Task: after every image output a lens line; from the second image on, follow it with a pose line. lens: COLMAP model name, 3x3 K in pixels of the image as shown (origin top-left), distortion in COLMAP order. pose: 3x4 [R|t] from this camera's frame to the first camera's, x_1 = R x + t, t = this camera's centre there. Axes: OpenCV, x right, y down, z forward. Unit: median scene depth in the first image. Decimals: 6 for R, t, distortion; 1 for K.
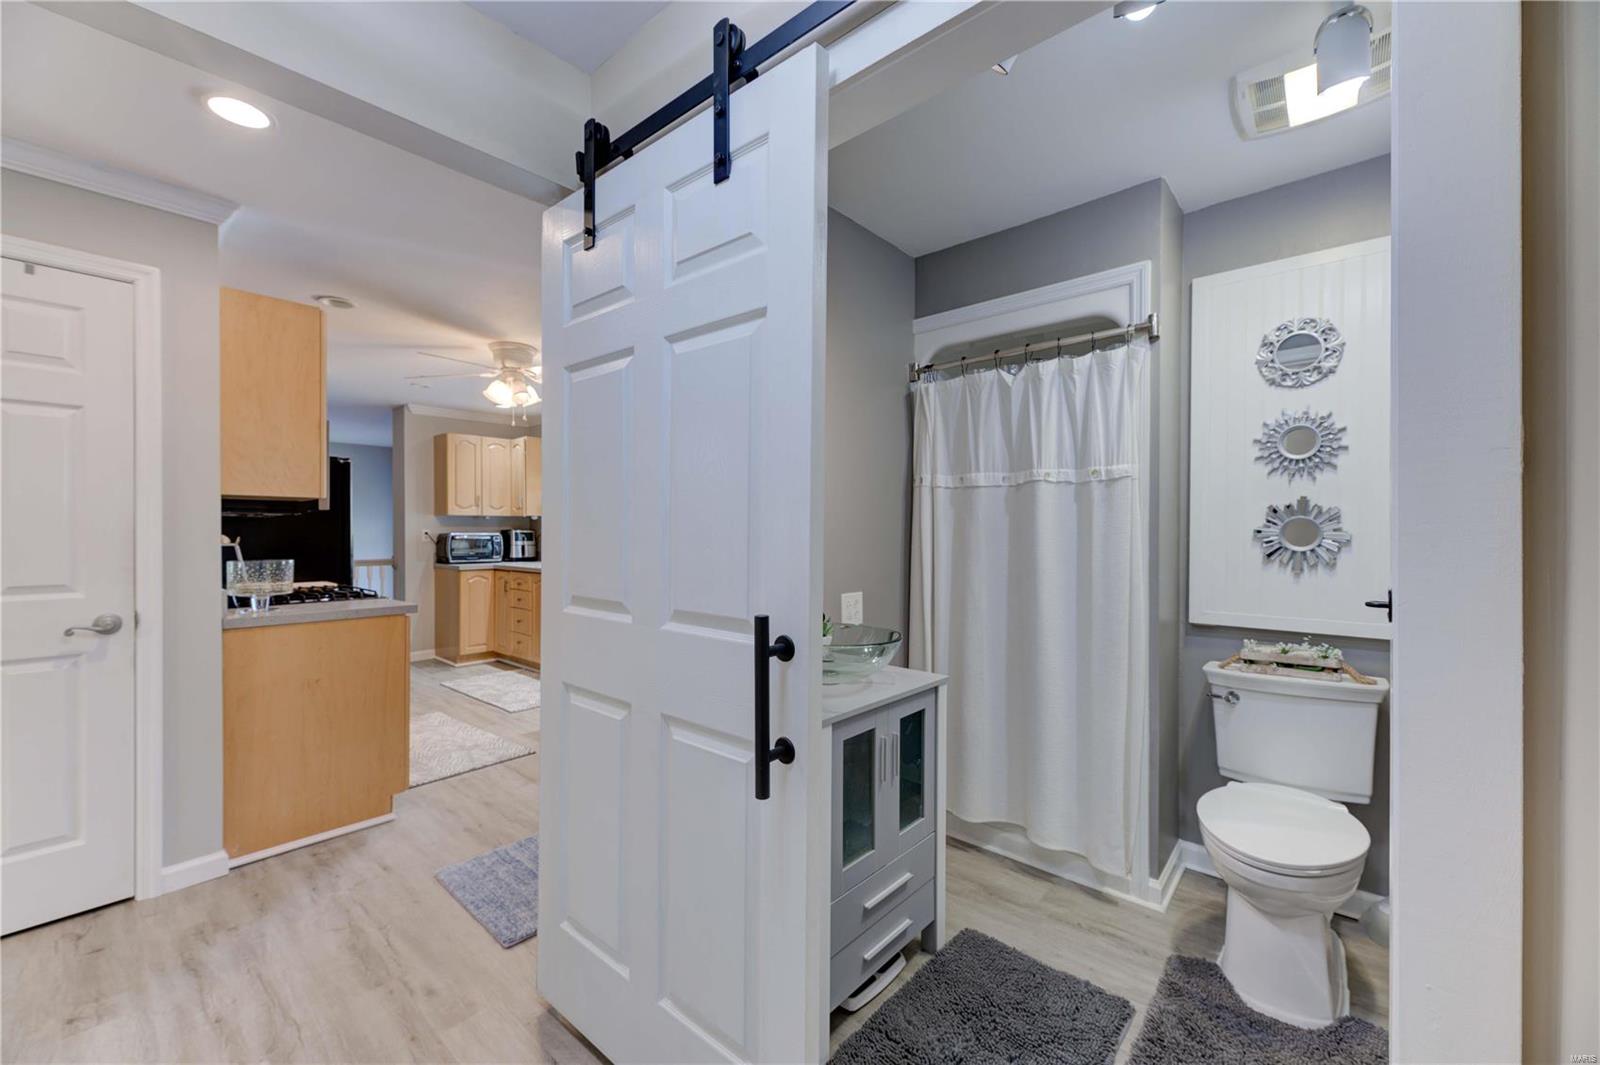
lens RADIAL K [[650.2, 0, 800.0], [0, 650.2, 532.5], [0, 0, 1]] dist [0.001350, 0.000144]
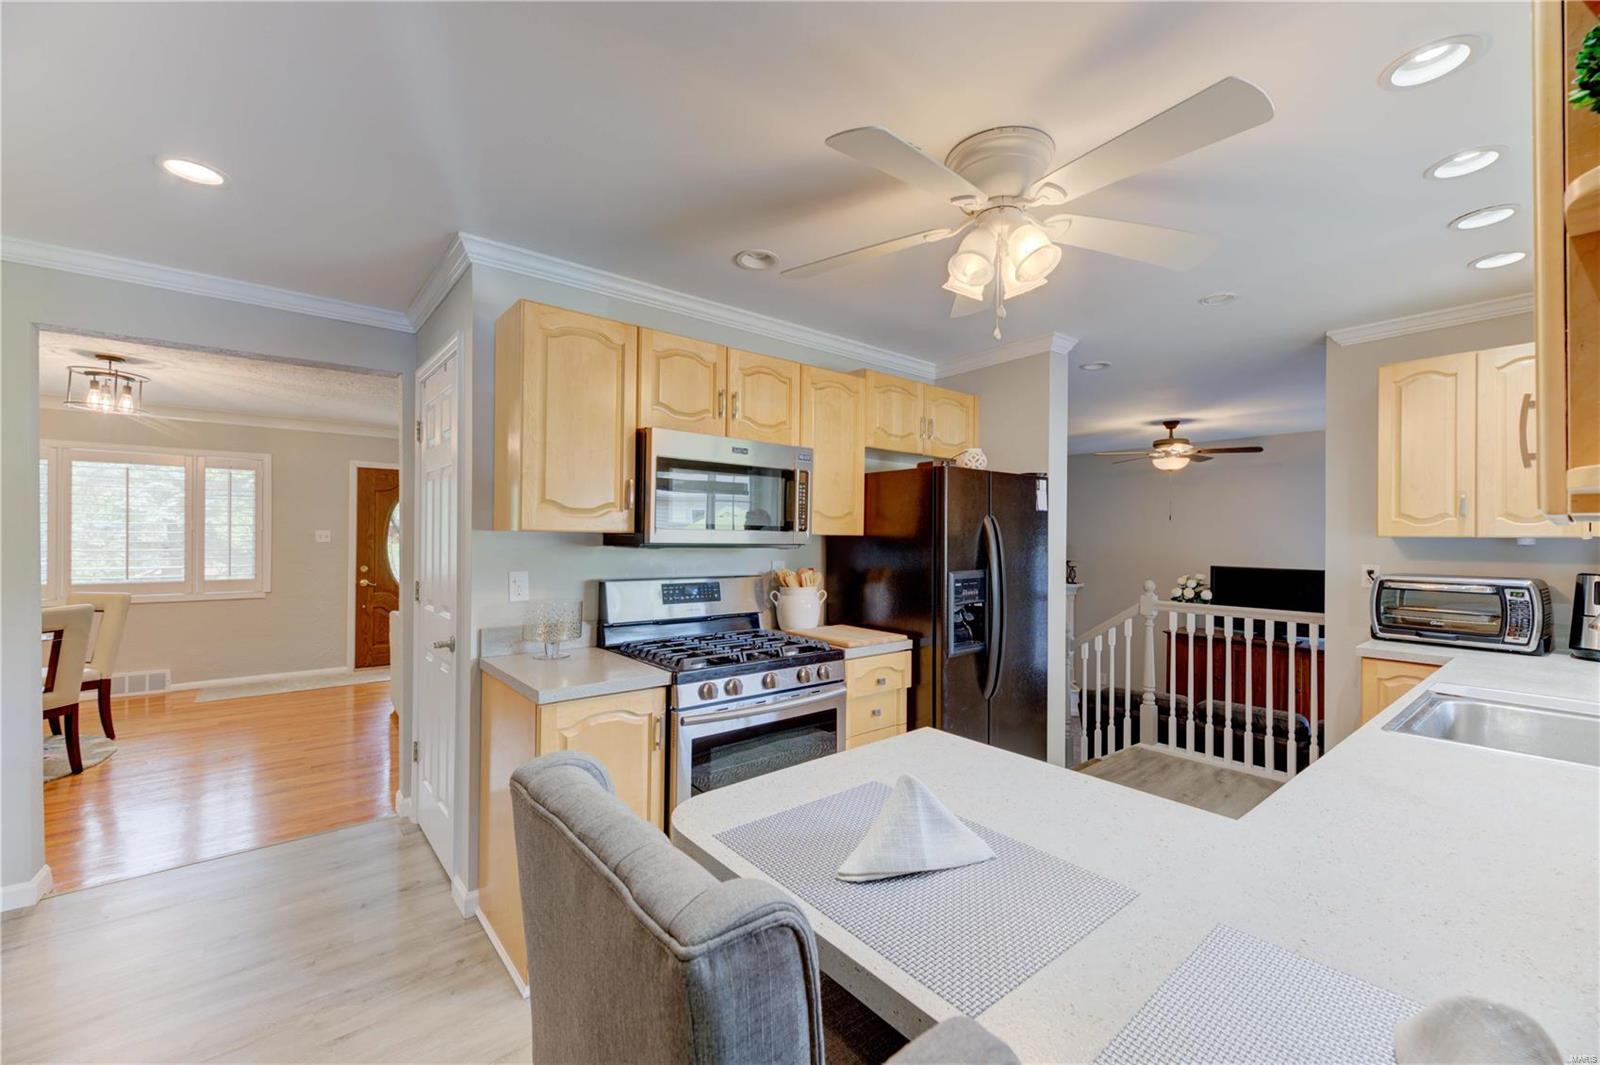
lens RADIAL K [[650.2, 0, 800.0], [0, 650.2, 532.5], [0, 0, 1]] dist [0.001350, 0.000144]
pose [[-0.146583, -0.006195, -0.989179, -0.000925], [-0.019006, 0.999813, -0.003445, -0.044221], [0.989016, 0.018295, -0.146674, 1.479599]]
